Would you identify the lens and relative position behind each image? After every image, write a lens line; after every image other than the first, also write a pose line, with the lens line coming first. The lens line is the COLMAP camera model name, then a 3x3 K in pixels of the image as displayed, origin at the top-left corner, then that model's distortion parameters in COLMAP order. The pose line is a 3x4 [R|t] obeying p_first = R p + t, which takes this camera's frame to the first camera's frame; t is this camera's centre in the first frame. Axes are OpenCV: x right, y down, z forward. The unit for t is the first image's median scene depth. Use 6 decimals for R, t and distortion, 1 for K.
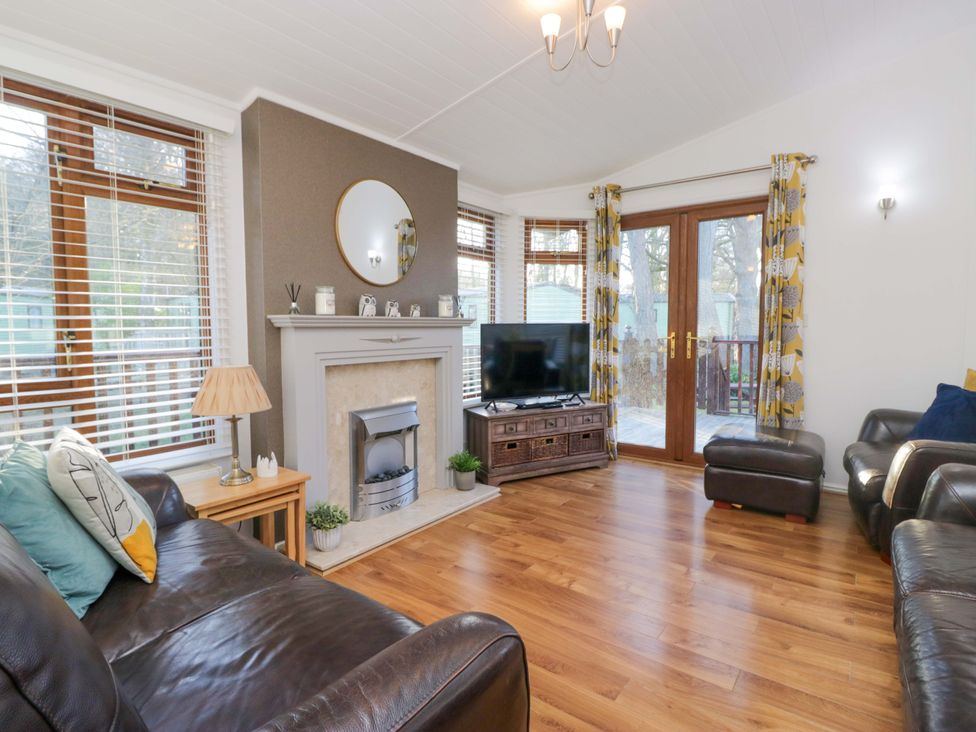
lens RADIAL K [[507.7, 0, 490.0], [0, 507.7, 356.8], [0, 0, 1]] dist [0.001118, -0.011918]
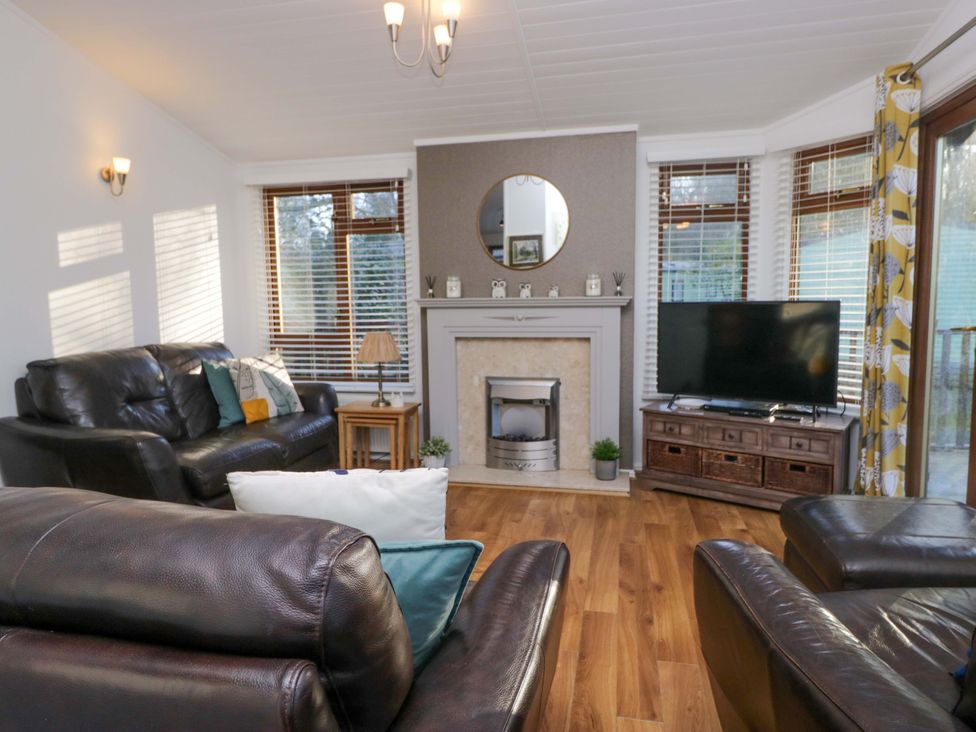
lens RADIAL K [[596.5, 0, 488.7], [0, 596.5, 363.1], [0, 0, 1]] dist [0.002114, -0.014519]
pose [[0.406625, 0.093558, -0.908792, 0.858867], [-0.045536, 0.995582, 0.082118, -0.034680], [0.912460, 0.007992, 0.409088, 0.351988]]
